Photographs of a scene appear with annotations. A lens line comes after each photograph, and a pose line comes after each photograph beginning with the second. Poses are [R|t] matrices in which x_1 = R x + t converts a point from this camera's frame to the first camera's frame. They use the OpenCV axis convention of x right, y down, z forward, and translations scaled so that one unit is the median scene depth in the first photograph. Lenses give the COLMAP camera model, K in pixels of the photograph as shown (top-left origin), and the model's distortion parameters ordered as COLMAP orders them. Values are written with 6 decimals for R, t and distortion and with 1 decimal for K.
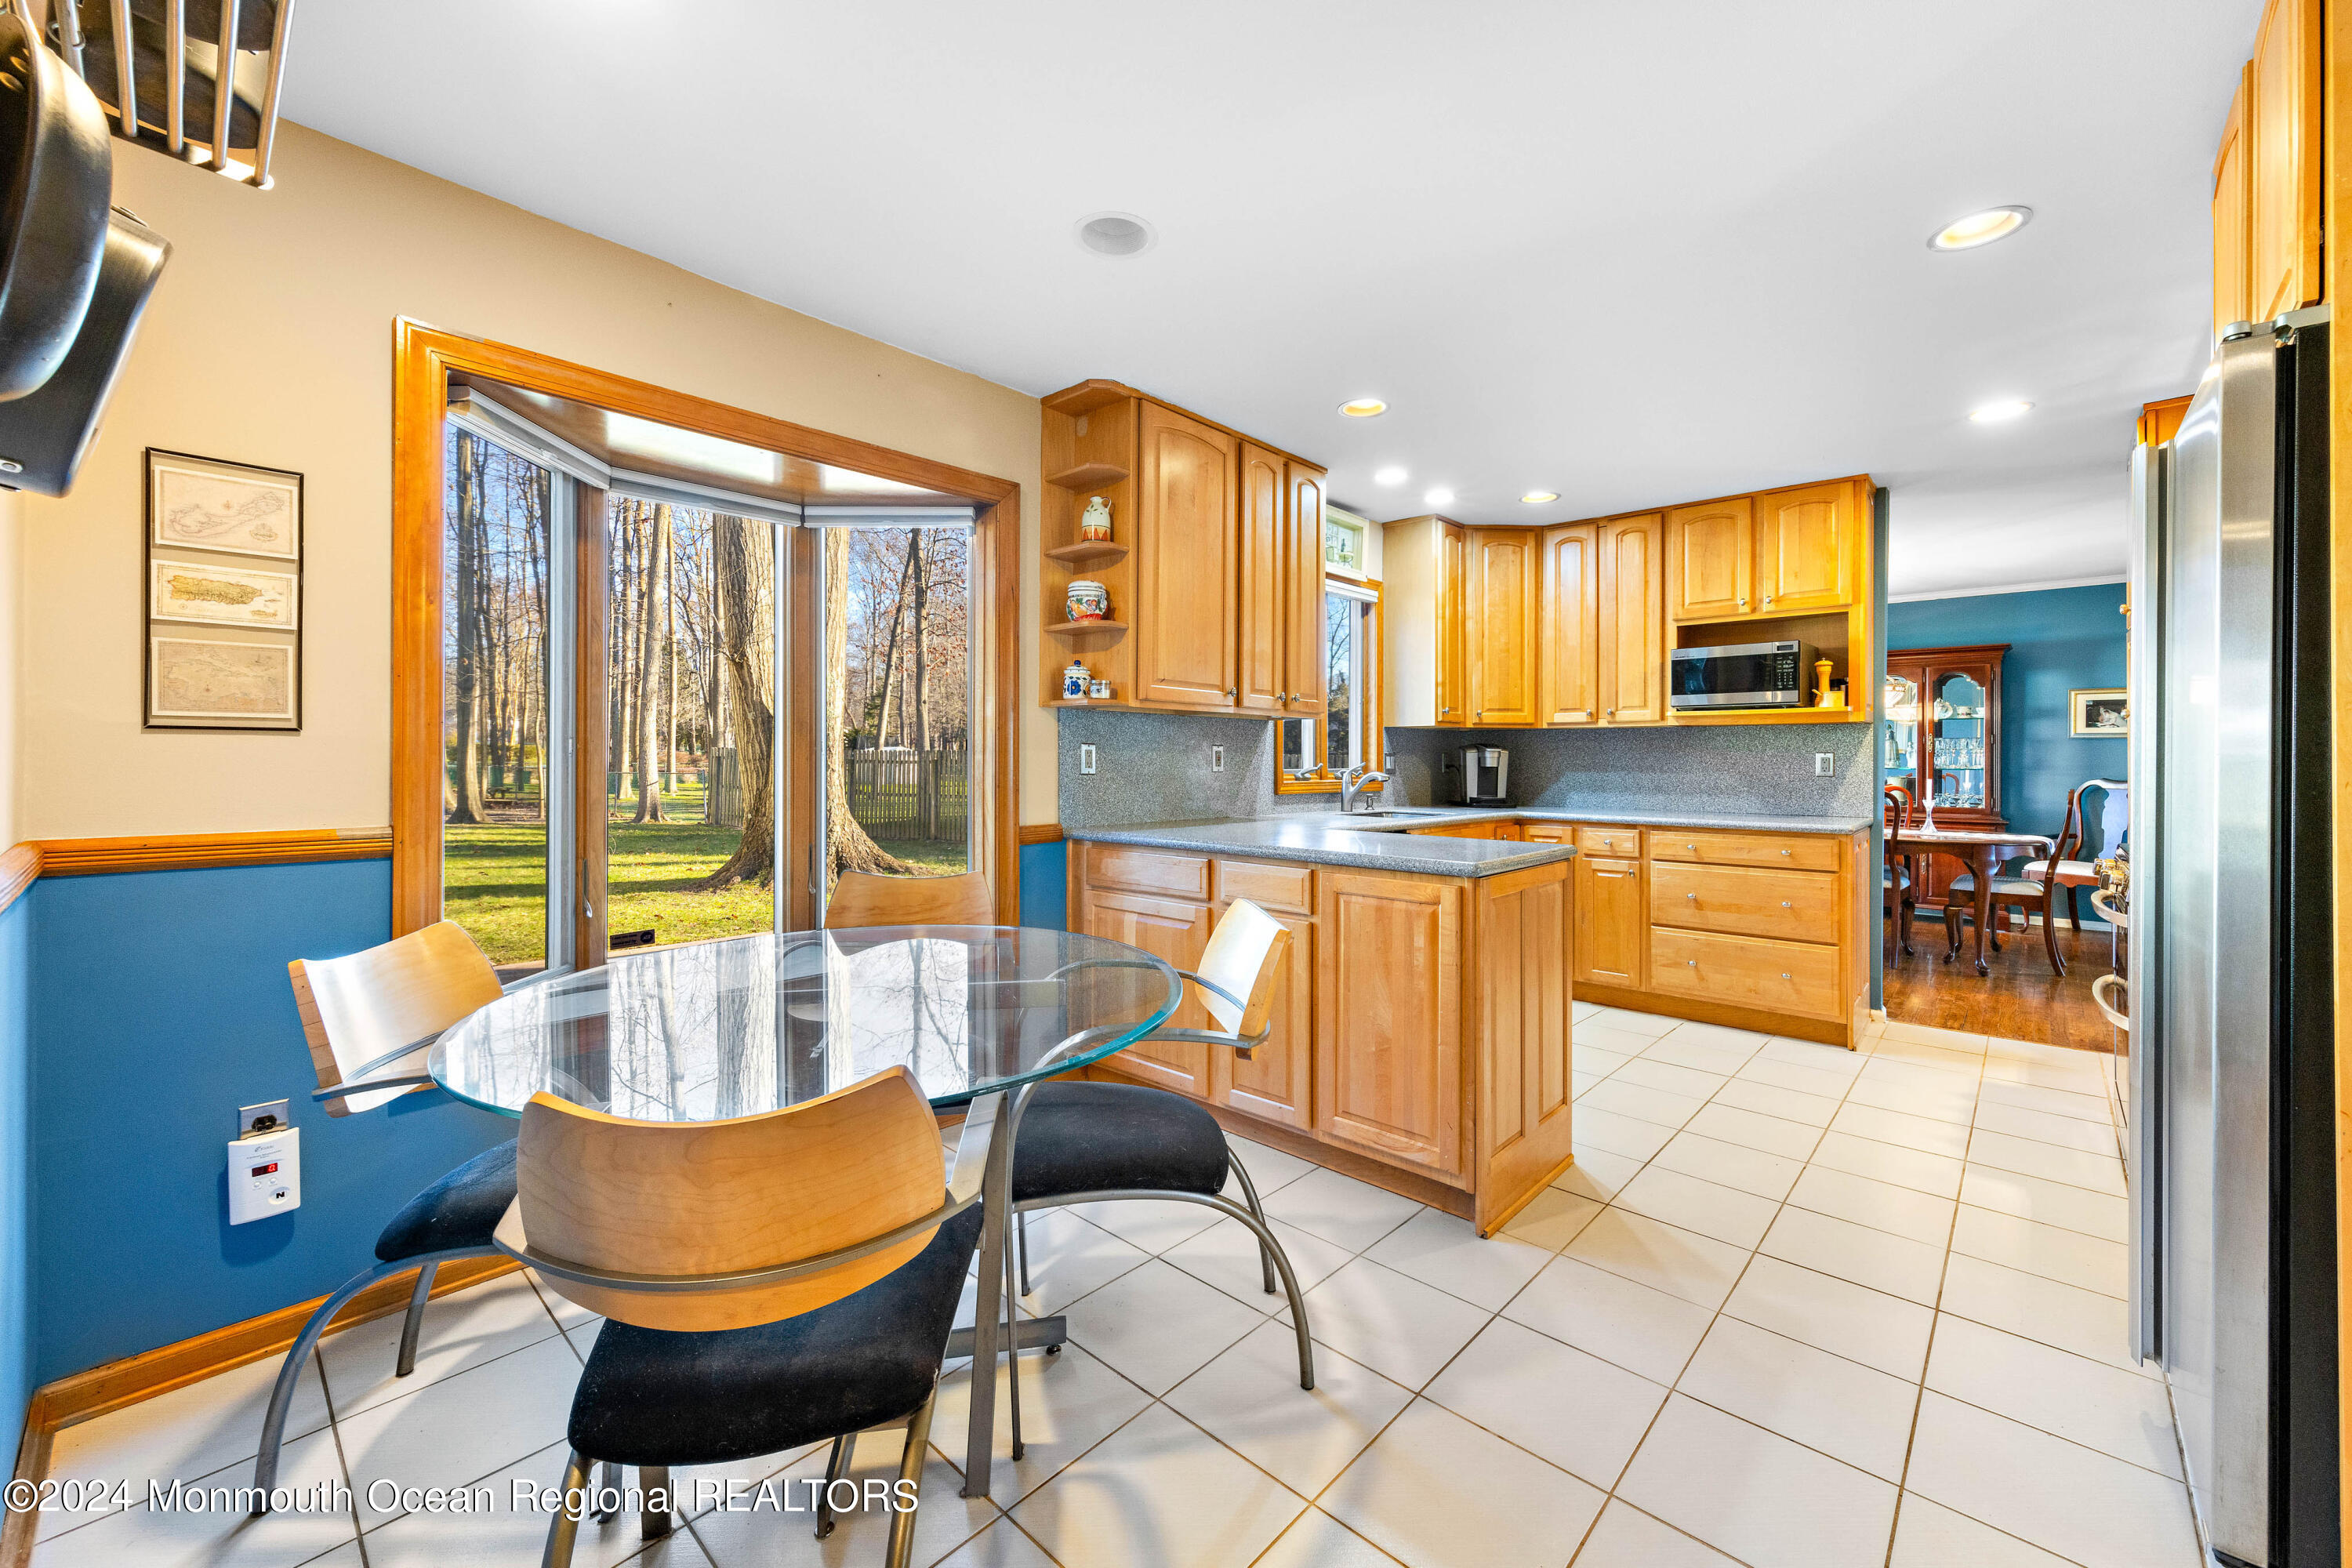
lens RADIAL K [[908.4, 0, 1193.8], [0, 908.4, 757.0], [0, 0, 1]] dist [0.001354, -0.000156]
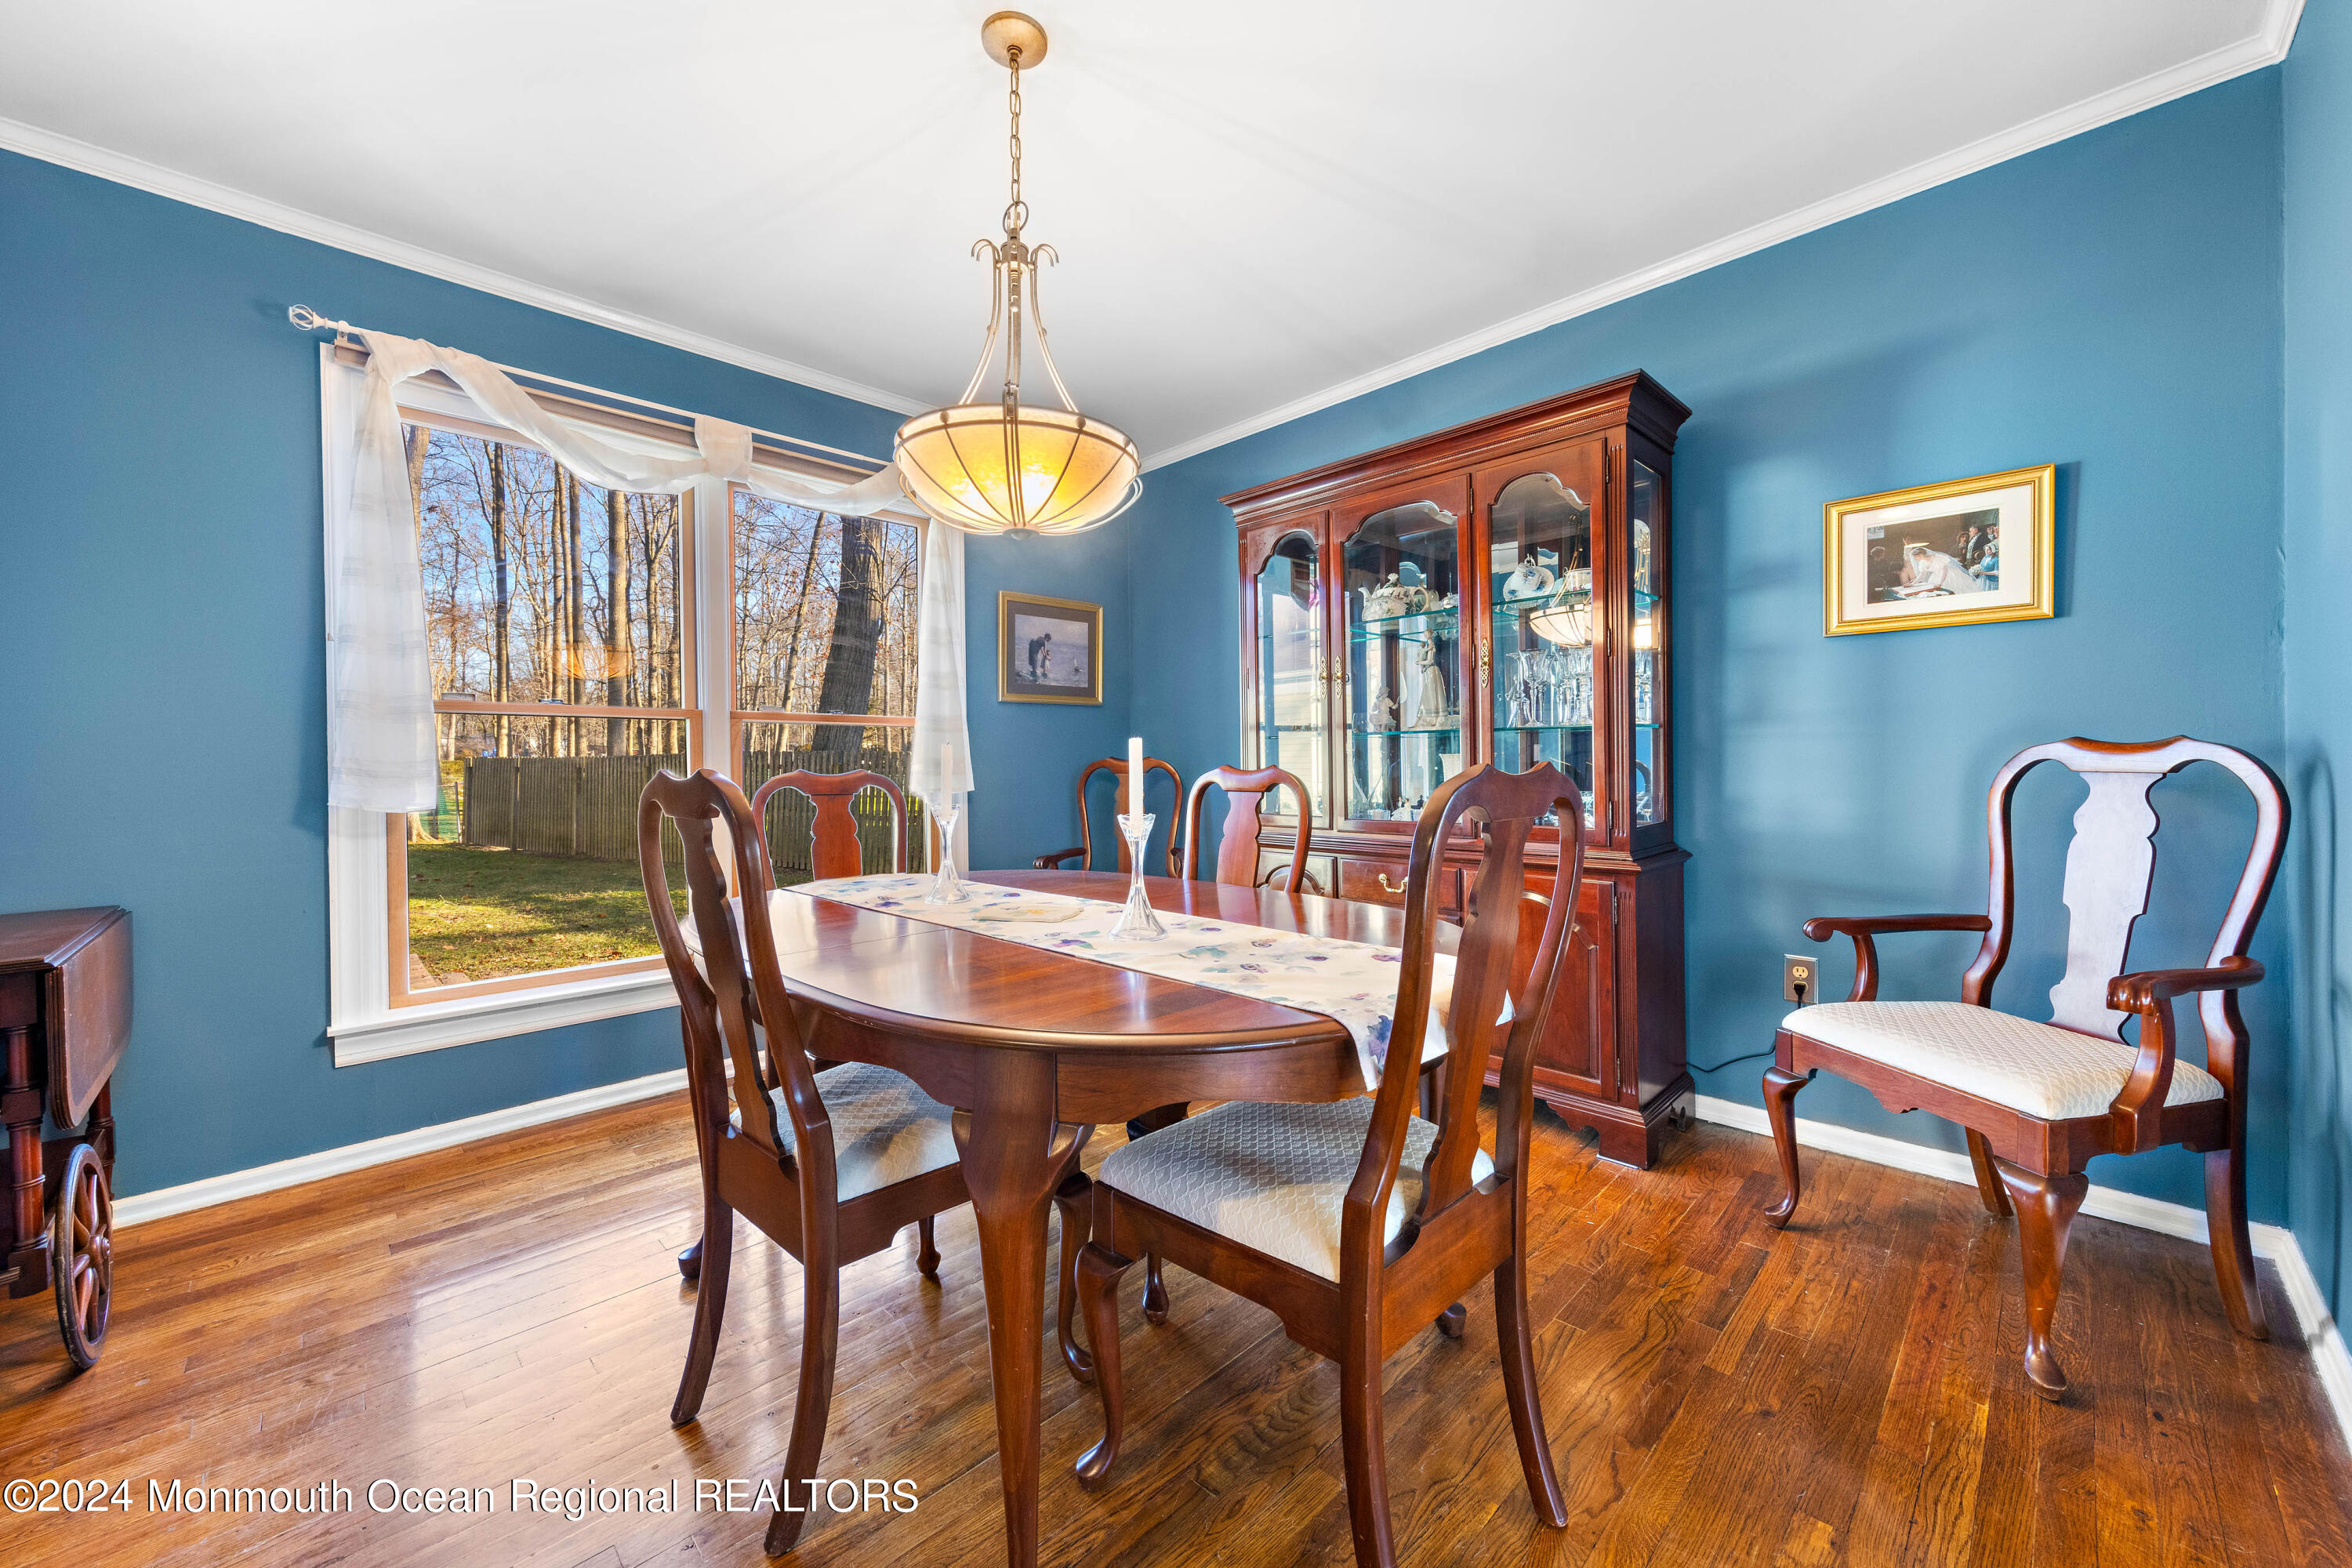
lens RADIAL K [[878.1, 0, 1184.3], [0, 878.1, 764.8], [0, 0, 1]] dist [0.003965, 0.000550]
pose [[0.998311, -0.016756, -0.055623, 1.058505], [0.017100, 0.999838, 0.005705, 0.037466], [0.055519, -0.006647, 0.998436, 0.920712]]
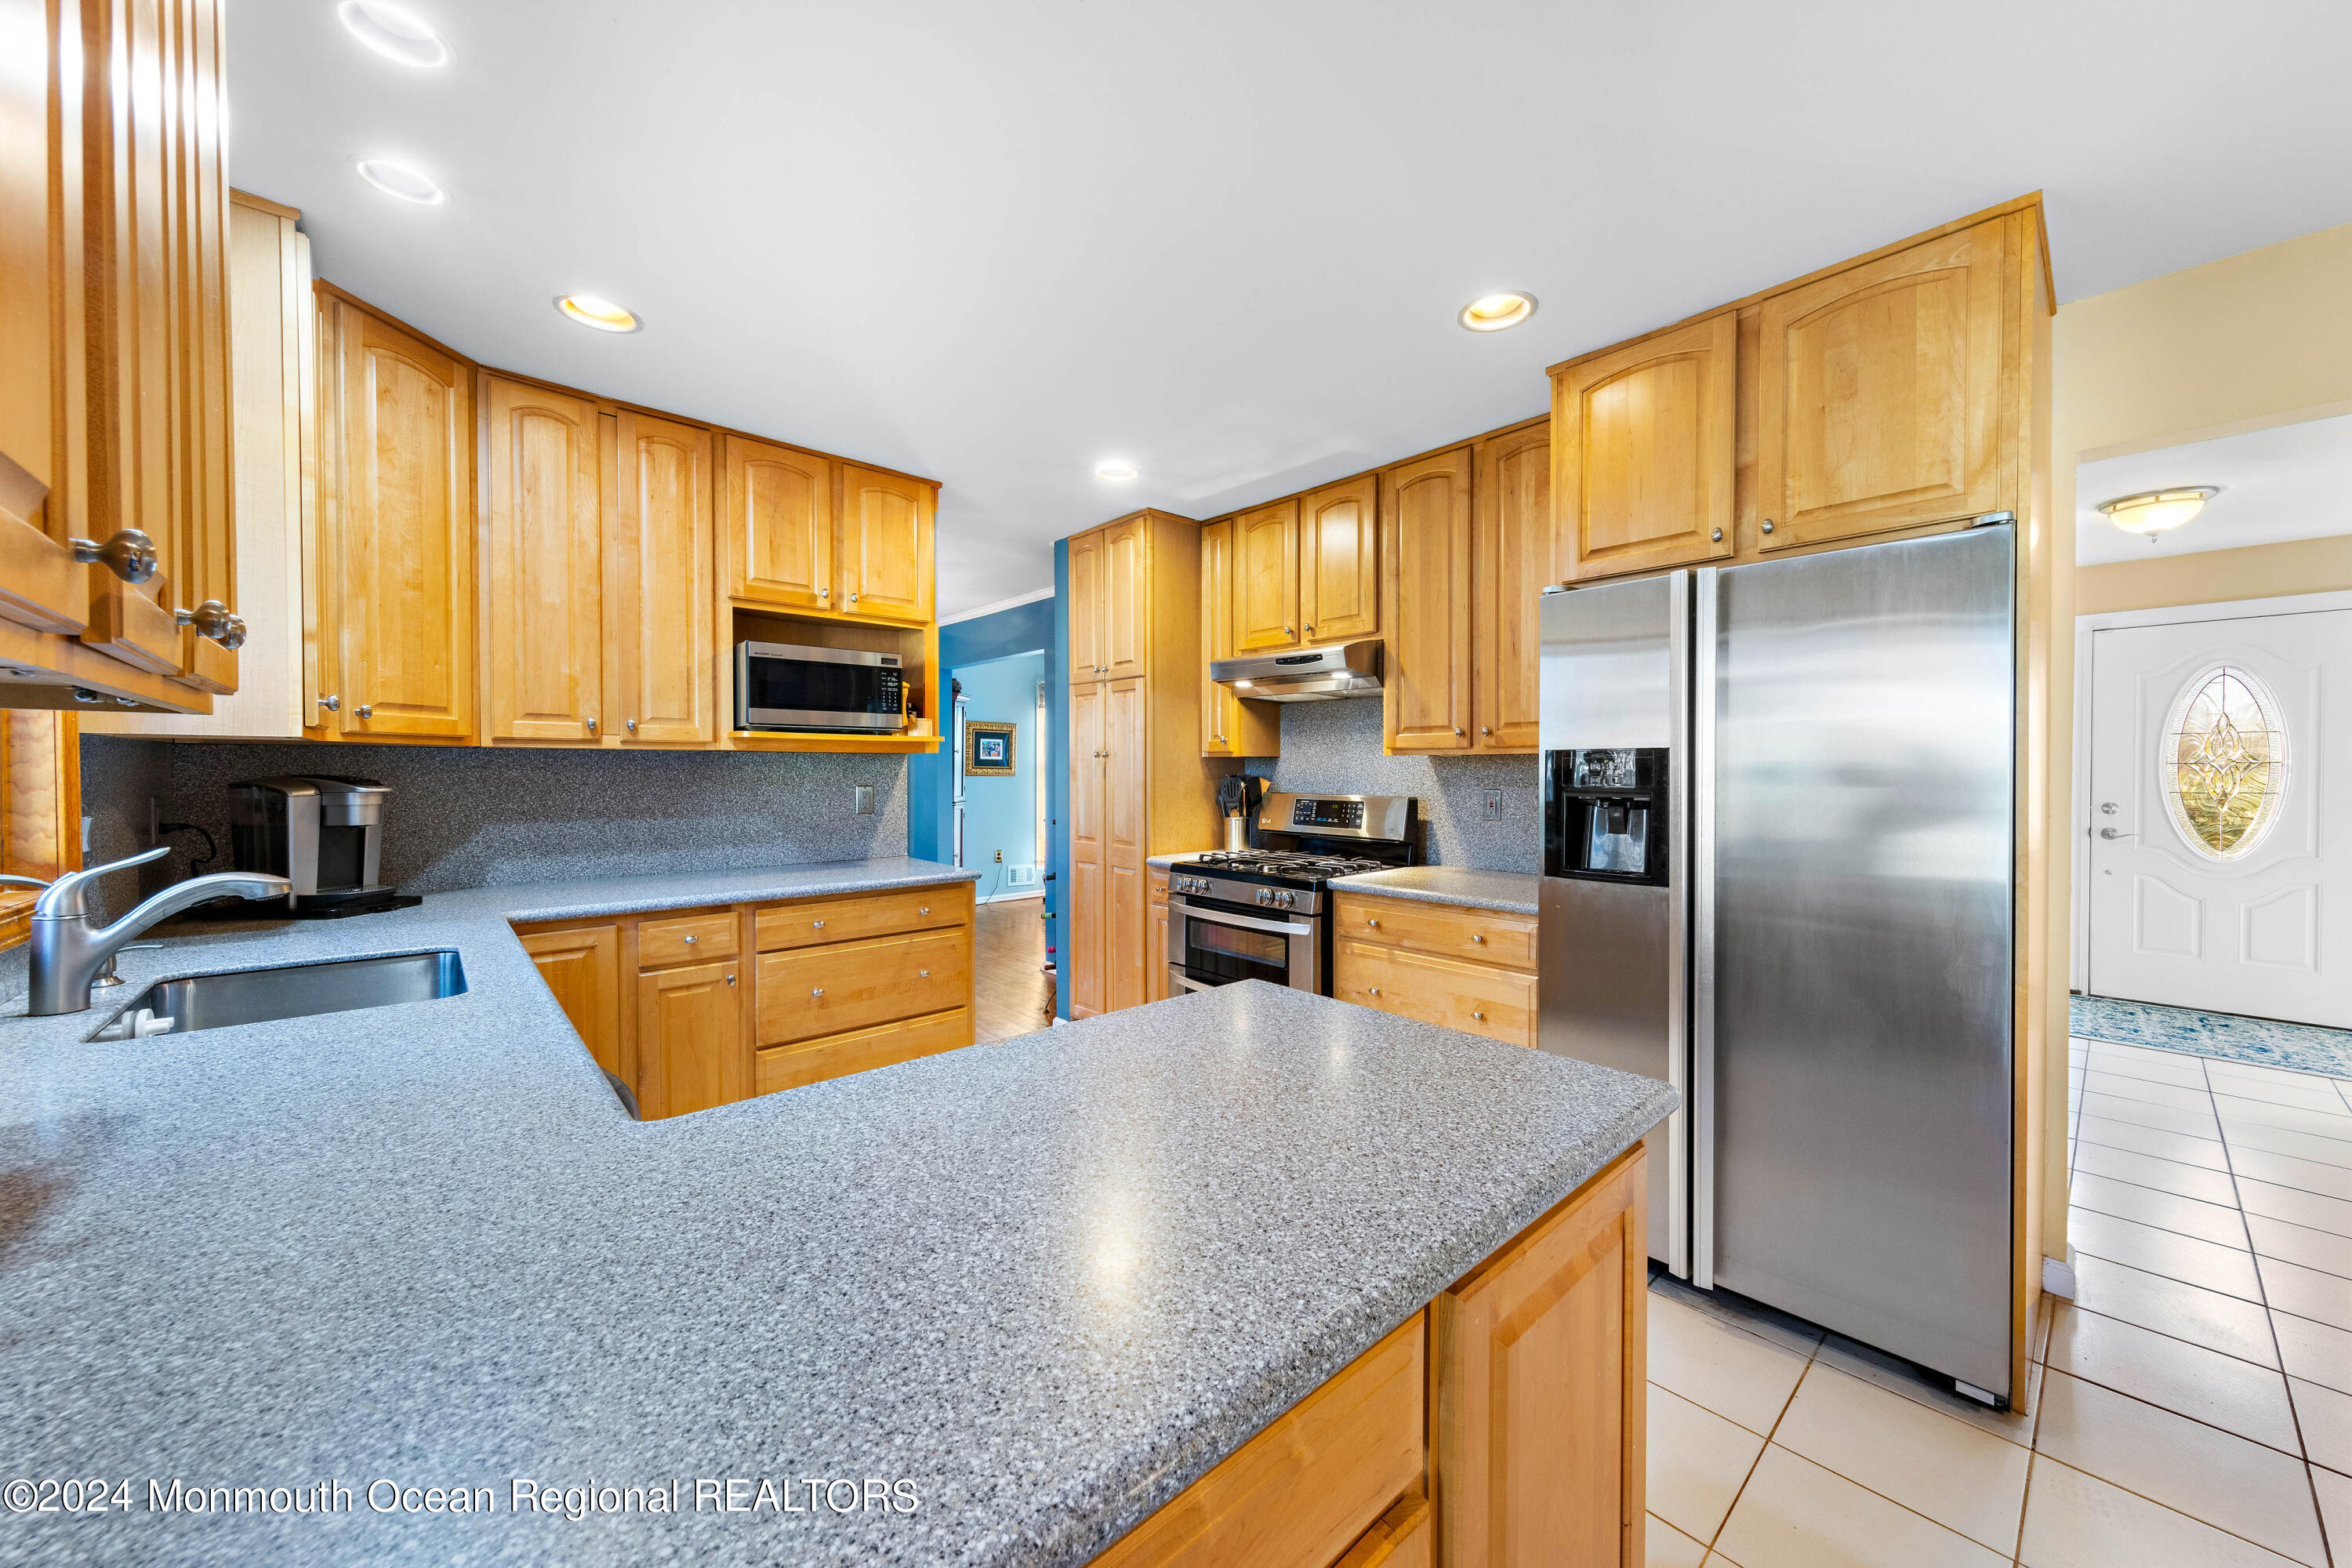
lens RADIAL K [[834.3, 0, 1184.0], [0, 834.3, 780.5], [0, 0, 1]] dist [-0.005882, -0.000270]
pose [[0.091125, -0.016356, 0.995705, -0.069313], [-0.003756, 0.999852, 0.016768, -0.023803], [-0.995832, -0.005268, 0.091050, 0.599841]]
